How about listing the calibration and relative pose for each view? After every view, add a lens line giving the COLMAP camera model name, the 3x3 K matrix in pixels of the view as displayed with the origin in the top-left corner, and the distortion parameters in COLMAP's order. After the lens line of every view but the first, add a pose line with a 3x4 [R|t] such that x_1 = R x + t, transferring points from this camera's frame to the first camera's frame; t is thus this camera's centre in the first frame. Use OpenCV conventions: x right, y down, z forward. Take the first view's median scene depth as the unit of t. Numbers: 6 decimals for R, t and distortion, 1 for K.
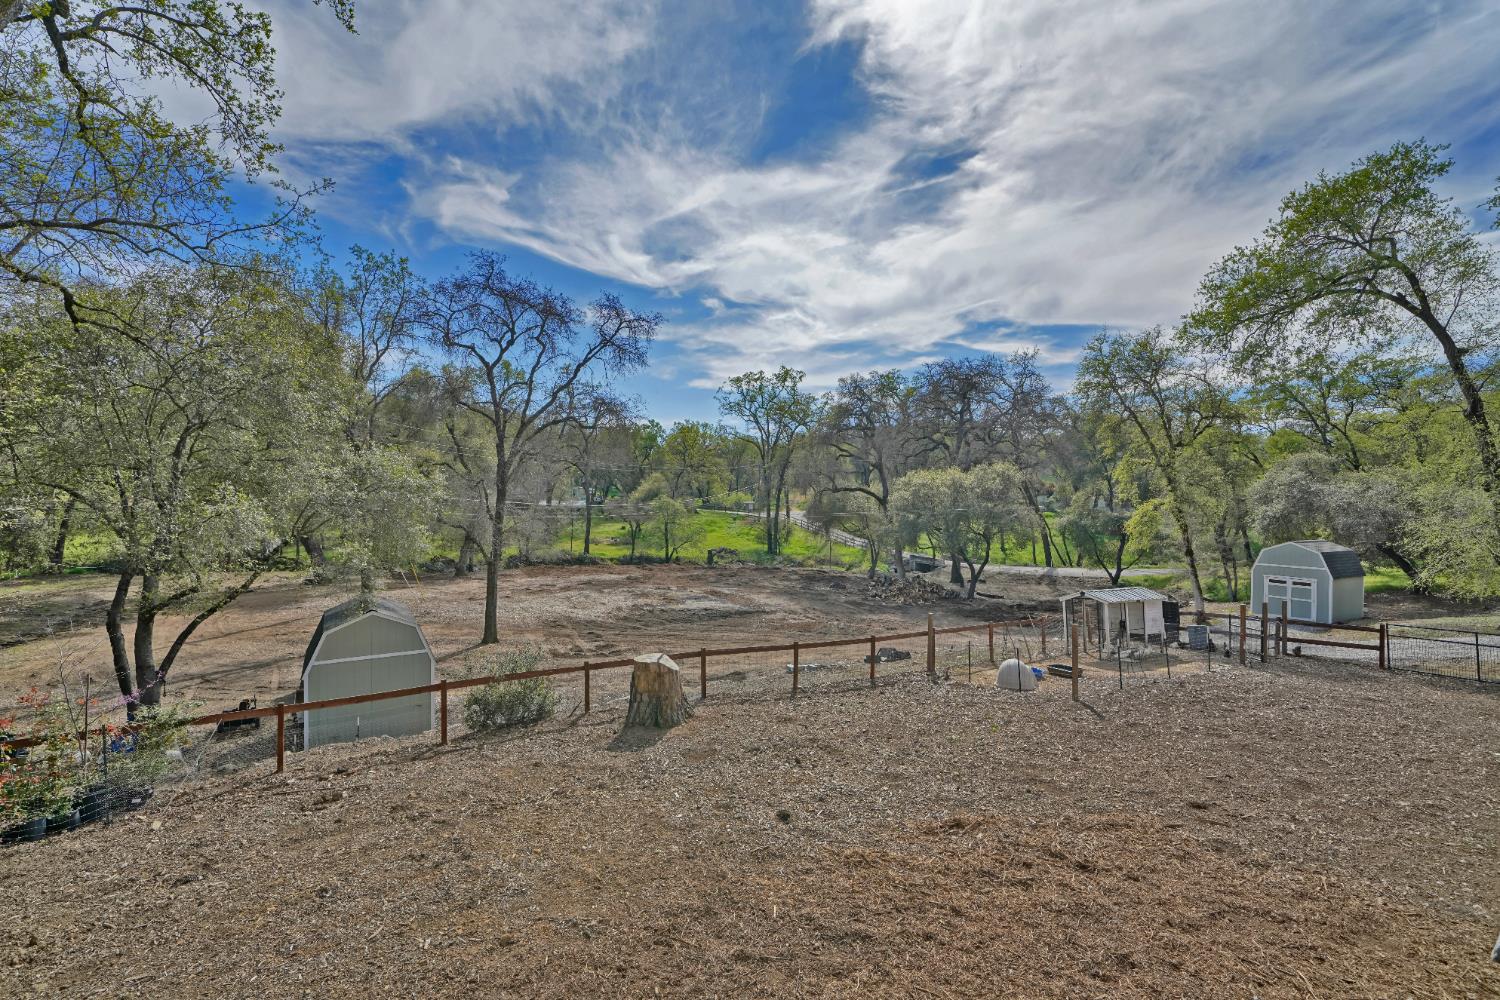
lens RADIAL K [[652.9, 0, 747.7], [0, 652.9, 501.2], [0, 0, 1]] dist [-0.004102, -0.000636]
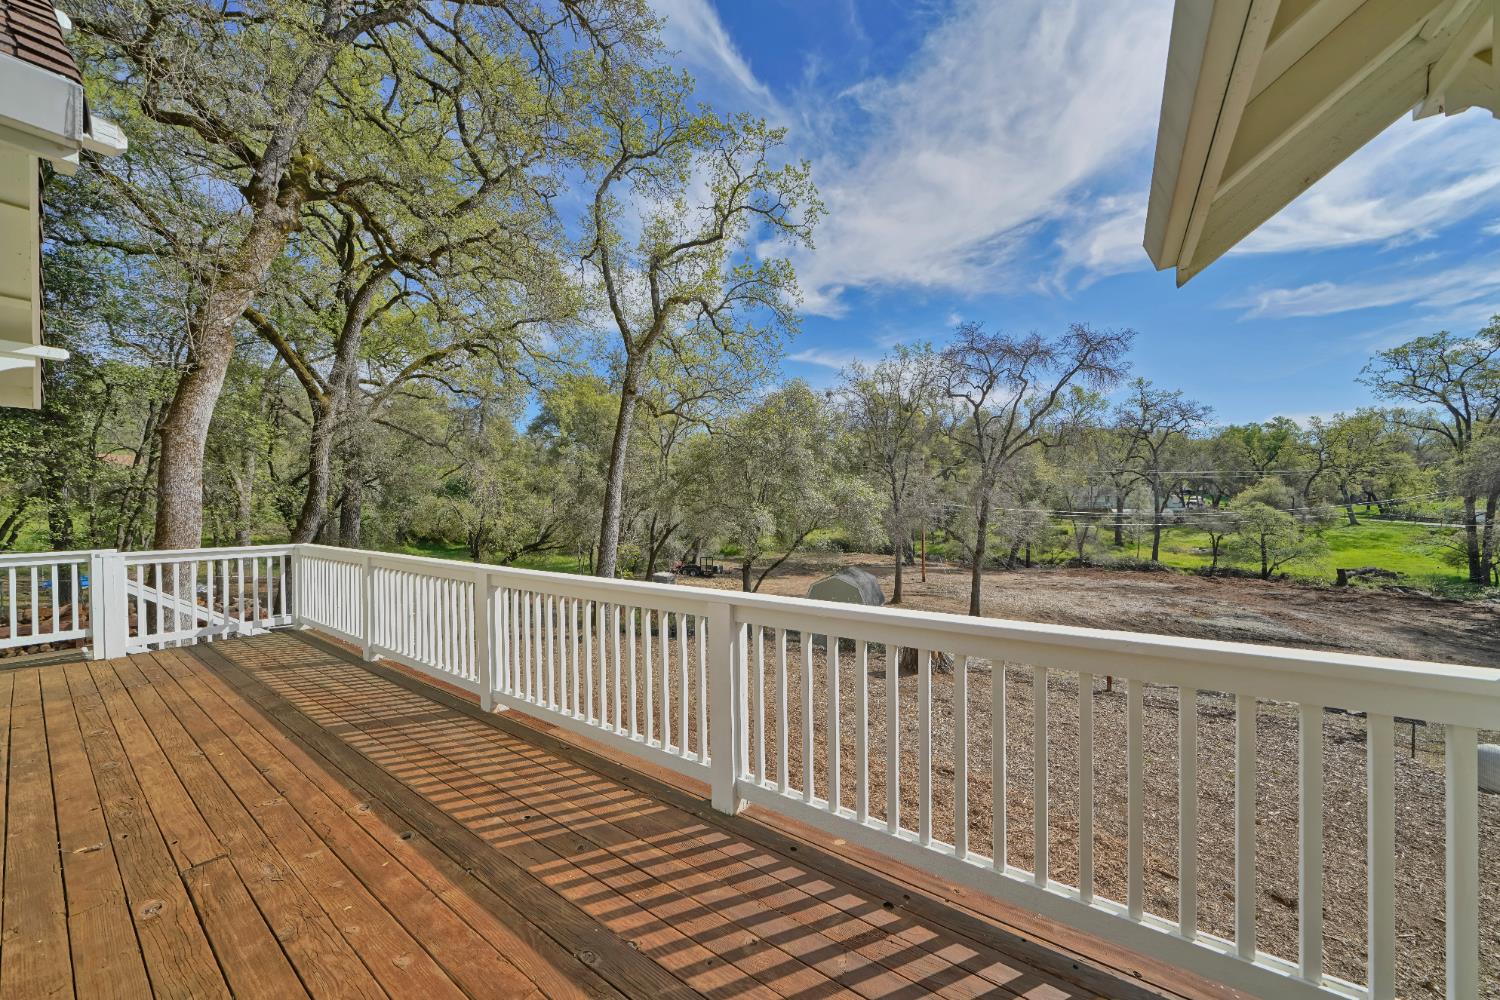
lens RADIAL K [[539.4, 0, 746.9], [0, 539.4, 511.6], [0, 0, 1]] dist [-0.000058, 0.000205]
pose [[0.523963, 0.003007, -0.851736, 0.180777], [0.000223, 0.999993, 0.003668, 0.000104], [0.851741, -0.002111, 0.523959, 0.020620]]
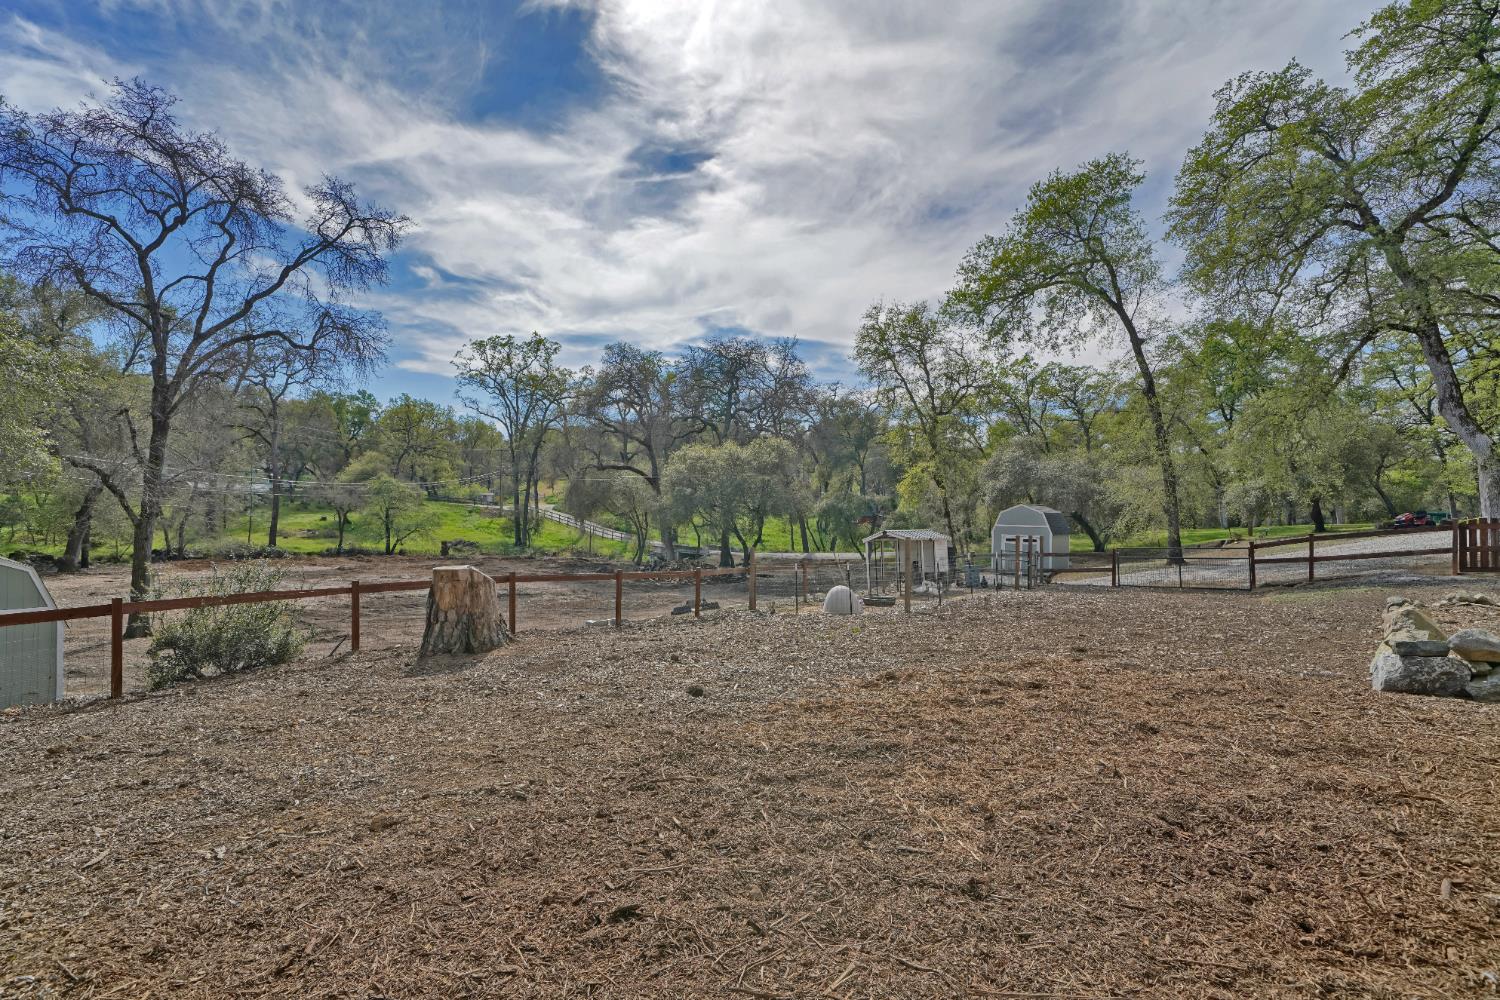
lens RADIAL K [[692.5, 0, 746.6], [0, 692.5, 502.8], [0, 0, 1]] dist [-0.002572, -0.001441]
pose [[0.929137, 0.007117, 0.369666, -0.036895], [-0.002959, 0.999926, -0.011814, 0.048286], [-0.369723, 0.009883, 0.929090, 0.035575]]
